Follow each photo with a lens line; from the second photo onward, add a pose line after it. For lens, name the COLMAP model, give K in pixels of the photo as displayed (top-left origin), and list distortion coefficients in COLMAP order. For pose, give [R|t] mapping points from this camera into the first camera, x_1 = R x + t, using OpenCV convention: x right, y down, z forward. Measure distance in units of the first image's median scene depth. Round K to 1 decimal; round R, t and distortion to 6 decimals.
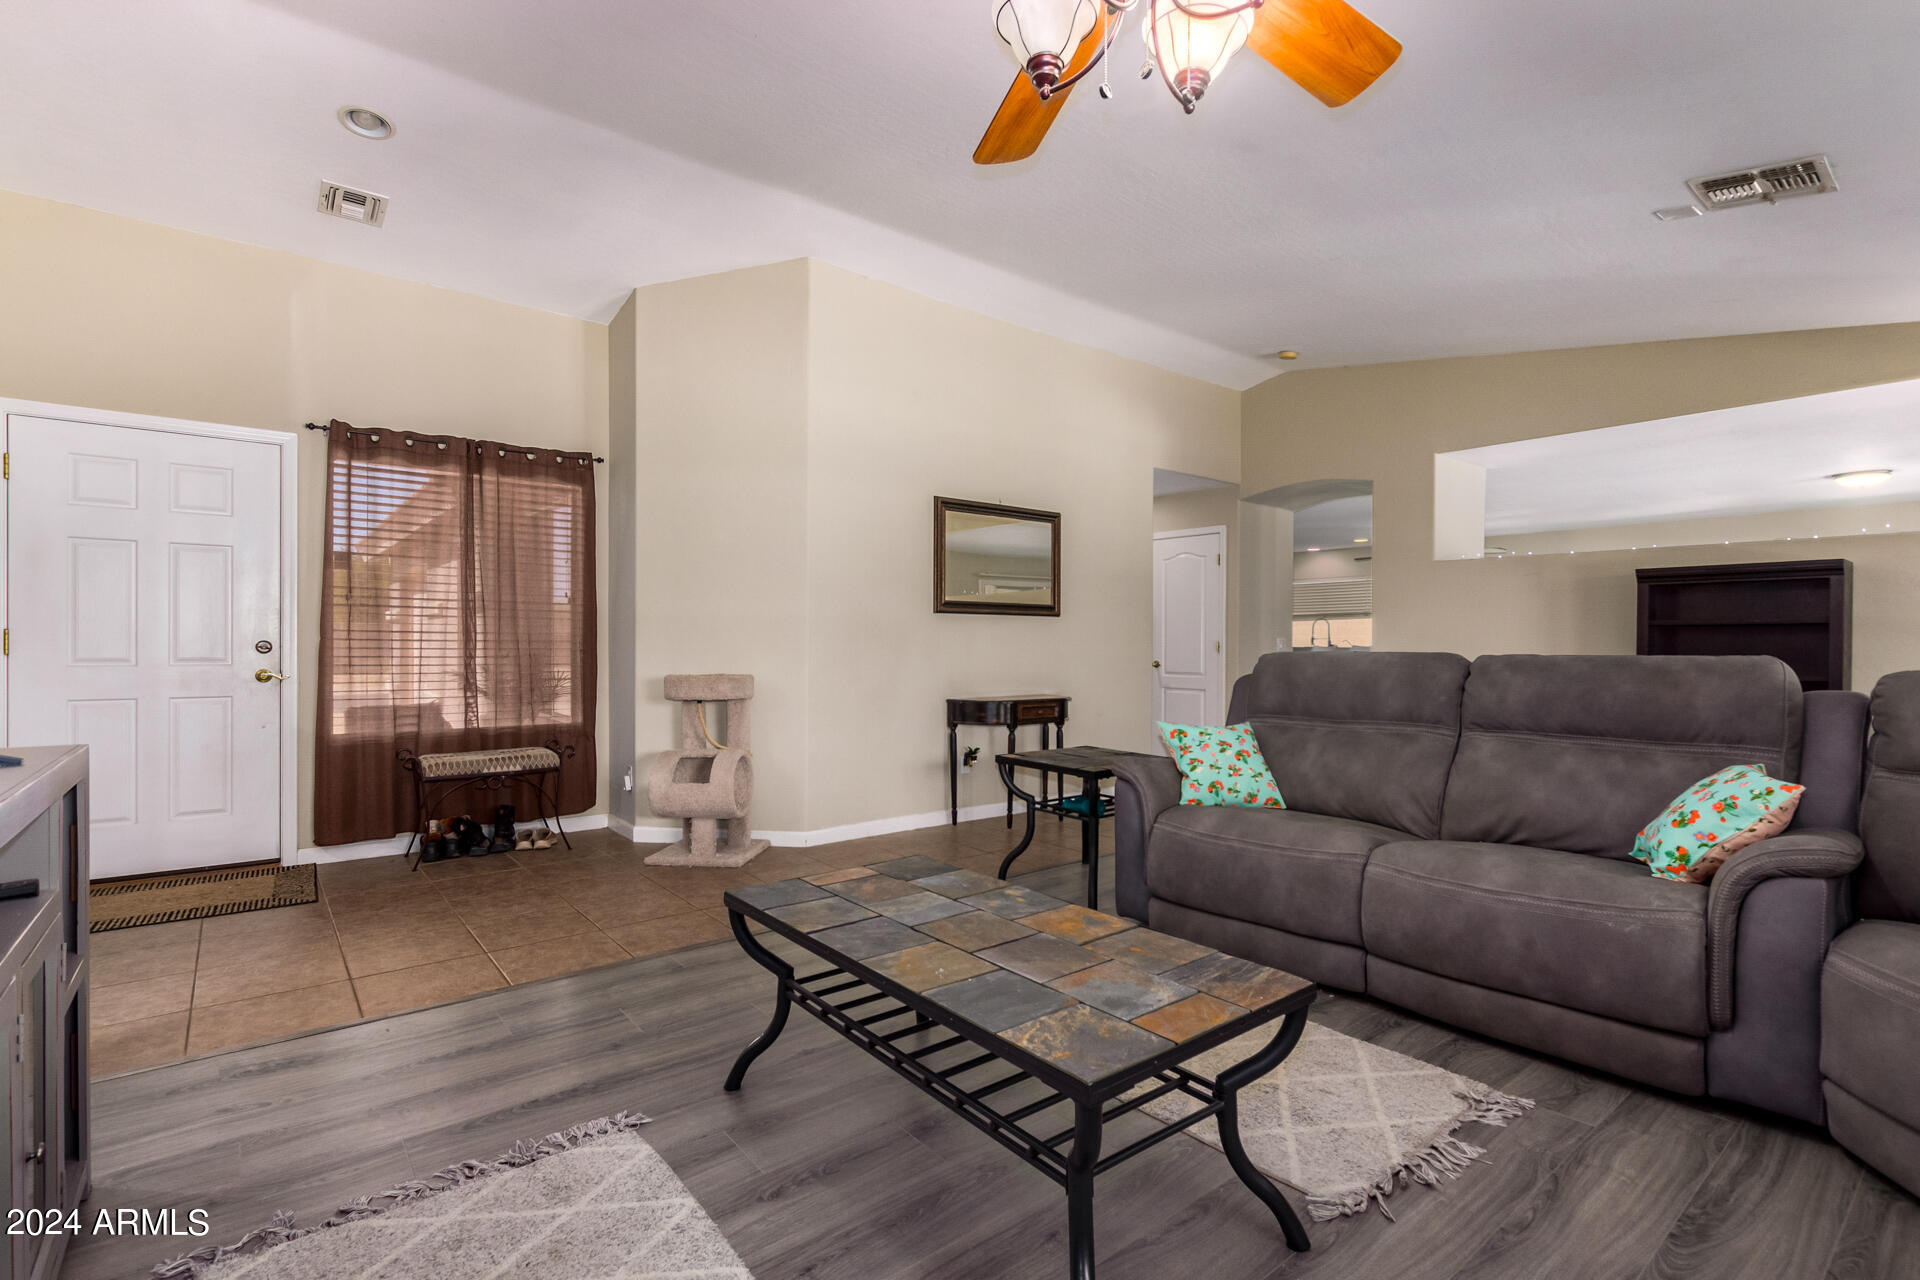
lens RADIAL K [[885.6, 0, 959.6], [0, 885.6, 653.5], [0, 0, 1]] dist [0.001420, 0.000127]
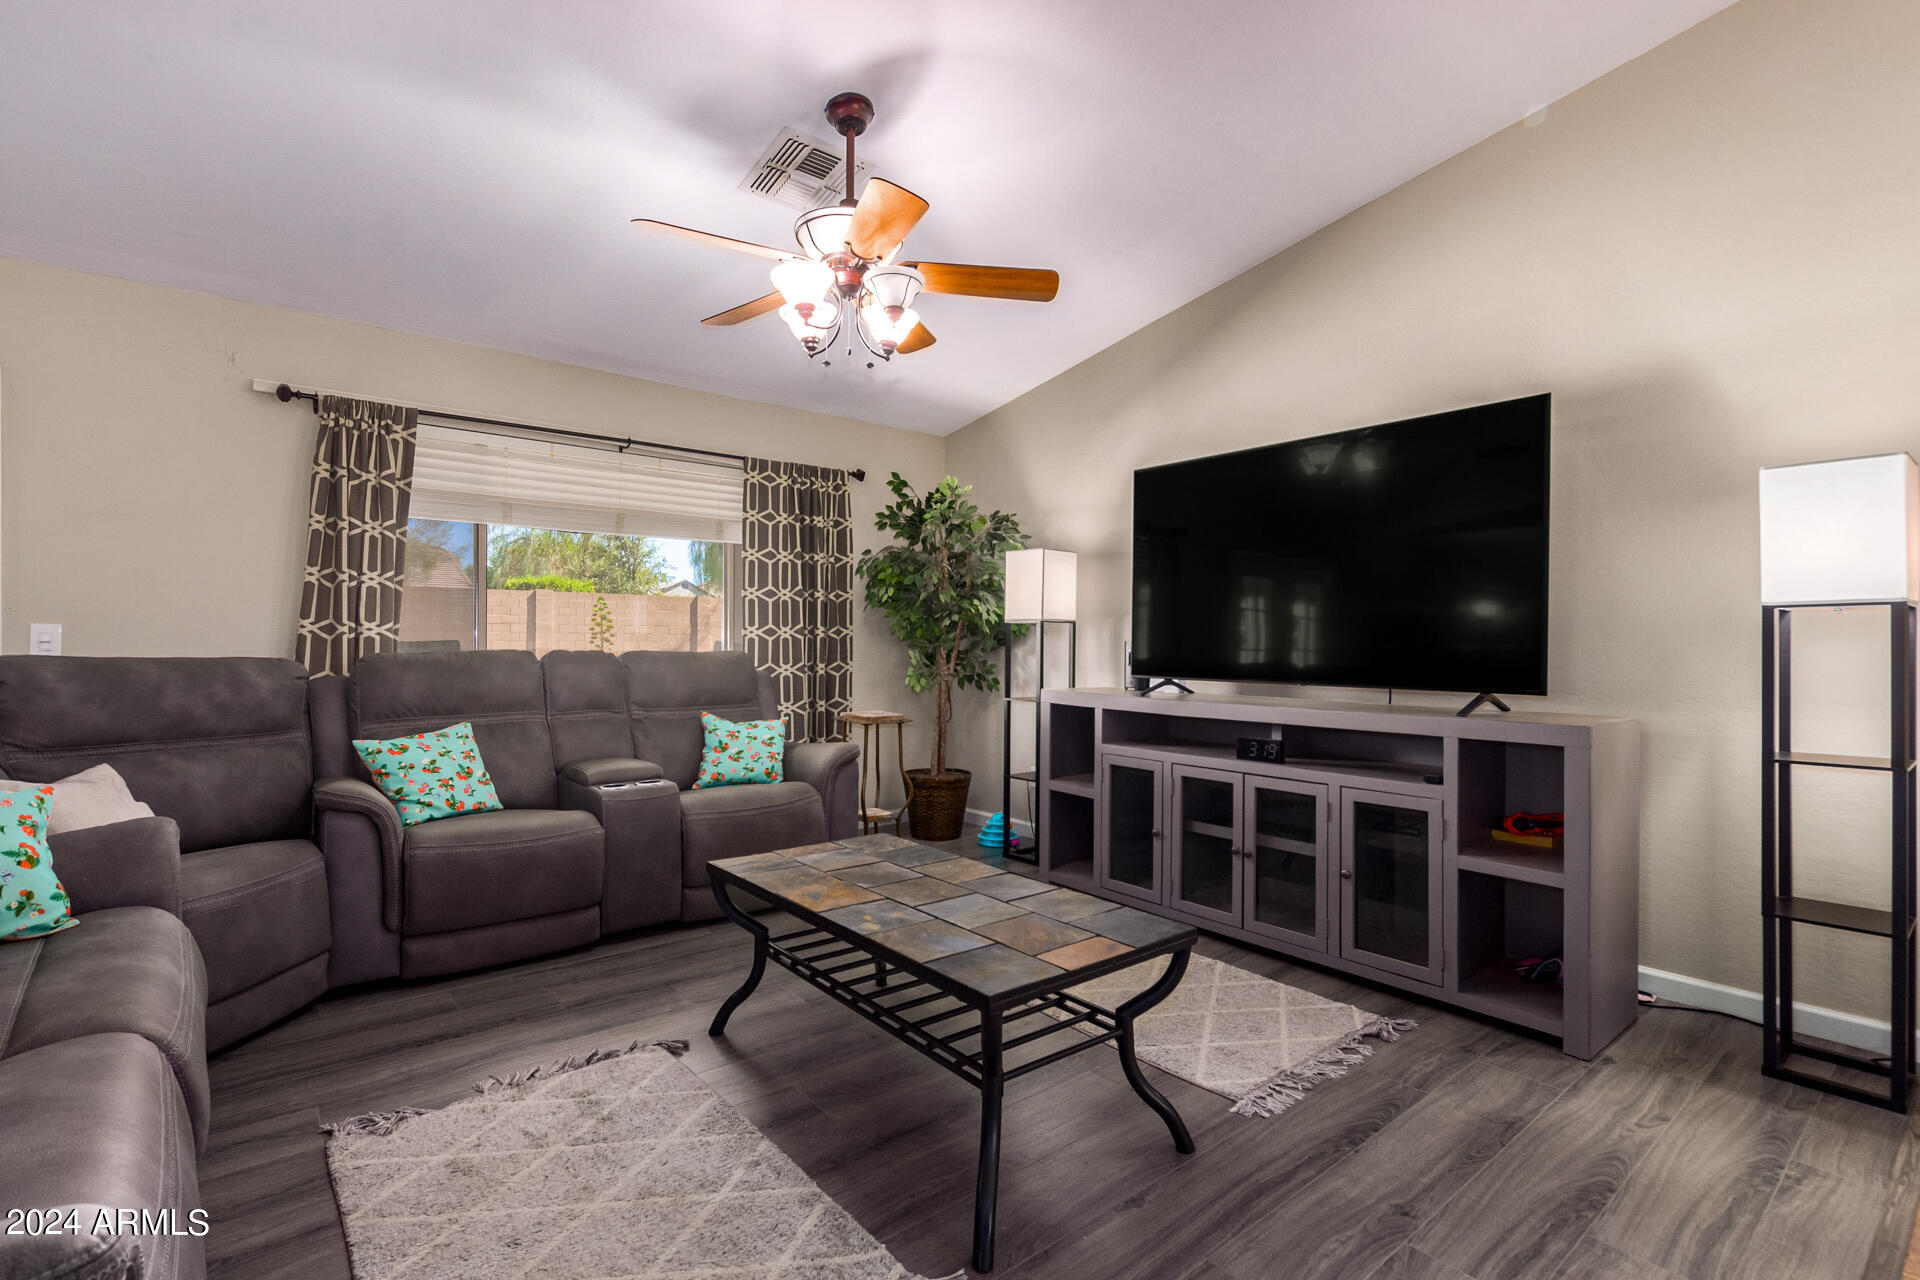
lens RADIAL K [[885.6, 0, 959.6], [0, 885.6, 653.5], [0, 0, 1]] dist [0.001420, 0.000127]
pose [[-0.999948, -0.009324, -0.004048, -0.022835], [-0.009401, 0.999769, 0.019319, -0.023144], [0.003867, 0.019356, -0.999805, 1.961224]]
